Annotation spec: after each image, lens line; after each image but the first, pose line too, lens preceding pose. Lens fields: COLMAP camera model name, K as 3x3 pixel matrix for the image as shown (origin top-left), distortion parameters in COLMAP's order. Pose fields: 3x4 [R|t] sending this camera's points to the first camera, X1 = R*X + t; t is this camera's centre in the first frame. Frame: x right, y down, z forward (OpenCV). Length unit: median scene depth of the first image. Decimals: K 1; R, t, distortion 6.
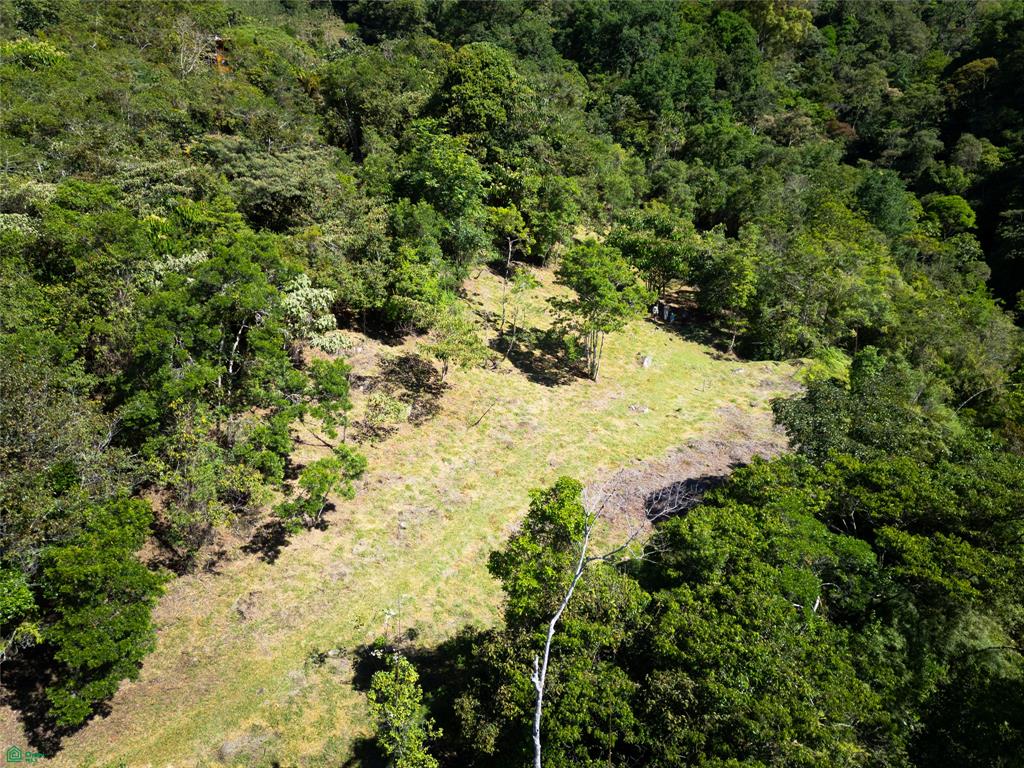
lens RADIAL K [[697.6, 0, 511.0], [0, 697.6, 379.5], [0, 0, 1]] dist [0.051700, 0.001286]
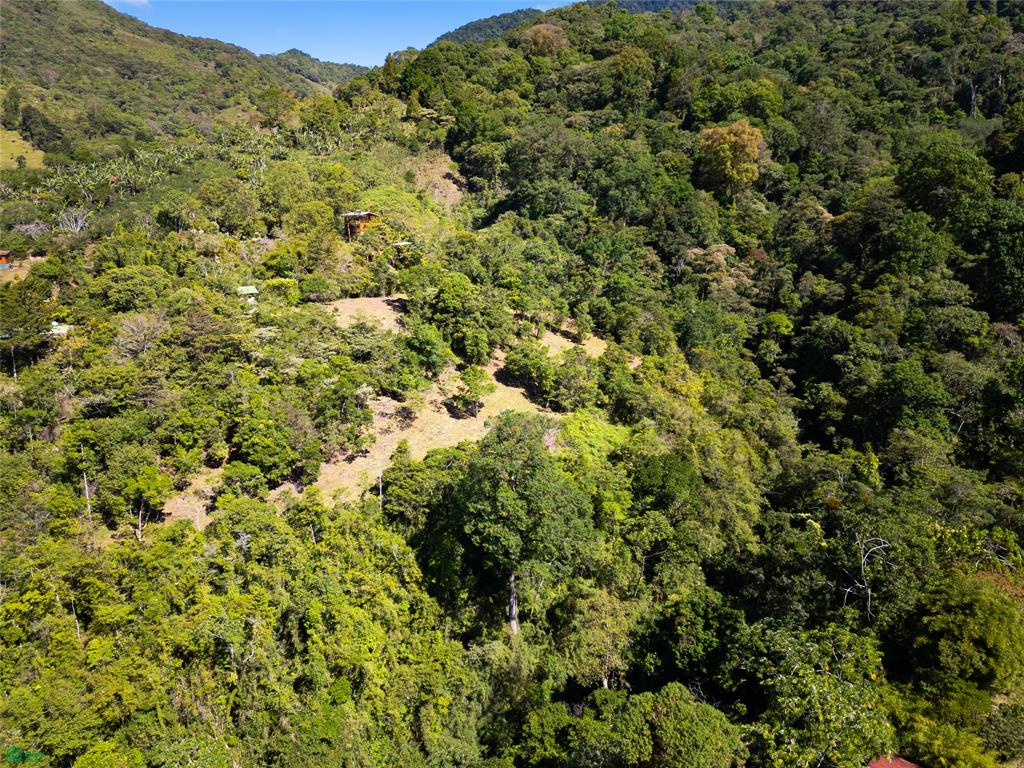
lens RADIAL K [[697.6, 0, 511.6], [0, 697.6, 386.7], [0, 0, 1]] dist [0.051700, 0.001286]
pose [[0.981581, 0.036818, -0.187465, 0.831878], [-0.042656, 0.998719, -0.027203, -0.057214], [0.186223, 0.034698, 0.981895, -1.755463]]
